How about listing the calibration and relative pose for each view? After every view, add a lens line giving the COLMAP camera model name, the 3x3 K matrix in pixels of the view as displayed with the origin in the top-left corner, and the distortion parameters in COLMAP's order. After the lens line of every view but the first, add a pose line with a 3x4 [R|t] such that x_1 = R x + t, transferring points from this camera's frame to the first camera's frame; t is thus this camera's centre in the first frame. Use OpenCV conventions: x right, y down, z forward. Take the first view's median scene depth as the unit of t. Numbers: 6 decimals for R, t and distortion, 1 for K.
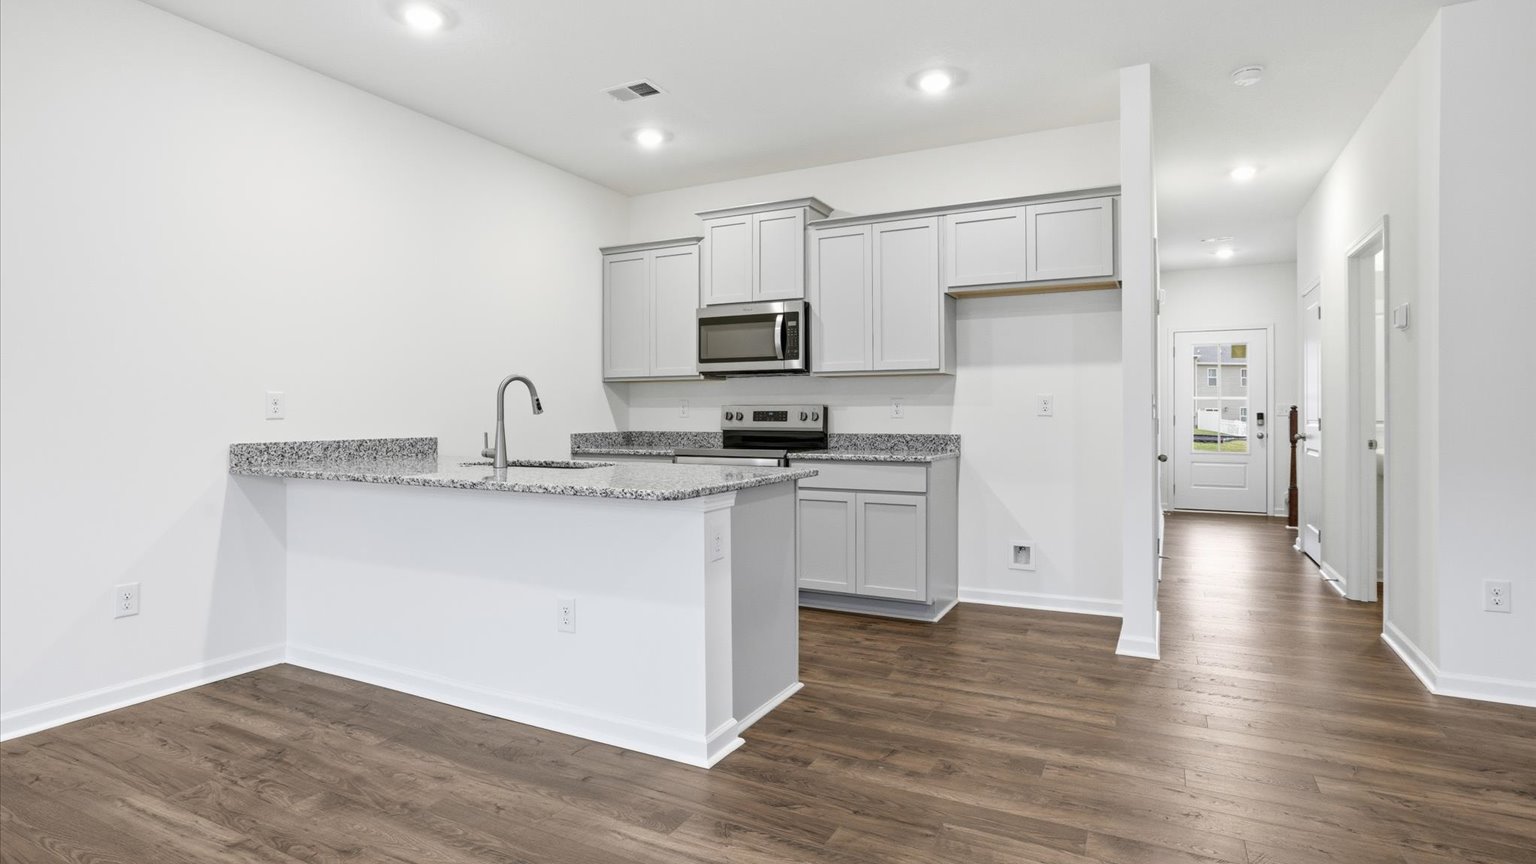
lens RADIAL K [[818.9, 0, 758.6], [0, 818.9, 414.4], [0, 0, 1]] dist [-0.003928, -0.000116]
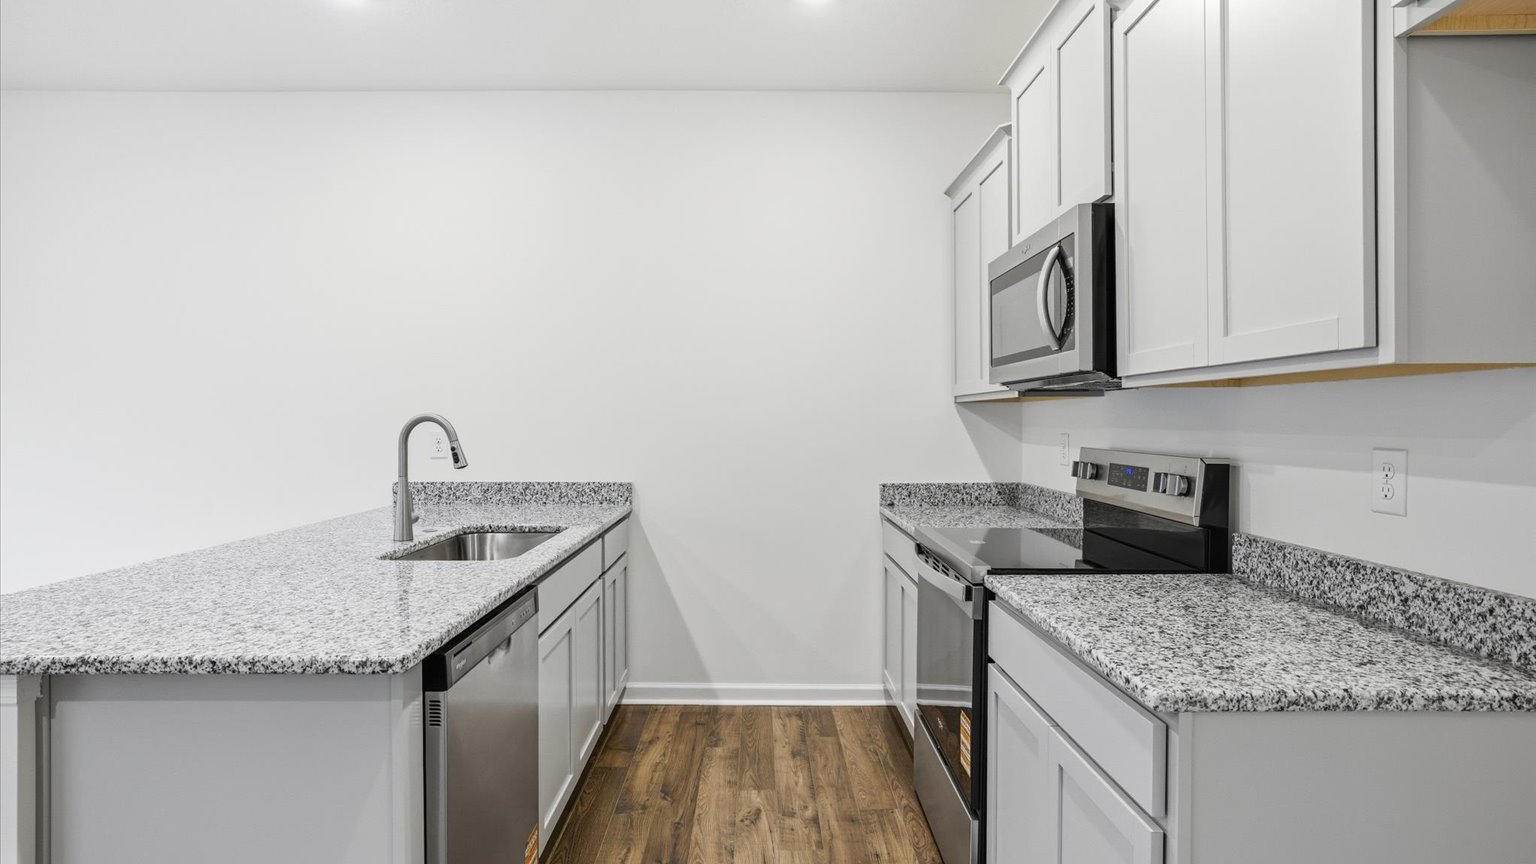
lens RADIAL K [[818.9, 0, 758.6], [0, 818.9, 414.4], [0, 0, 1]] dist [-0.003928, -0.000116]
pose [[0.449856, -0.002882, -0.893096, 0.294566], [0.000497, 0.999995, -0.002977, -0.027848], [0.893101, 0.000895, 0.449856, 0.573377]]
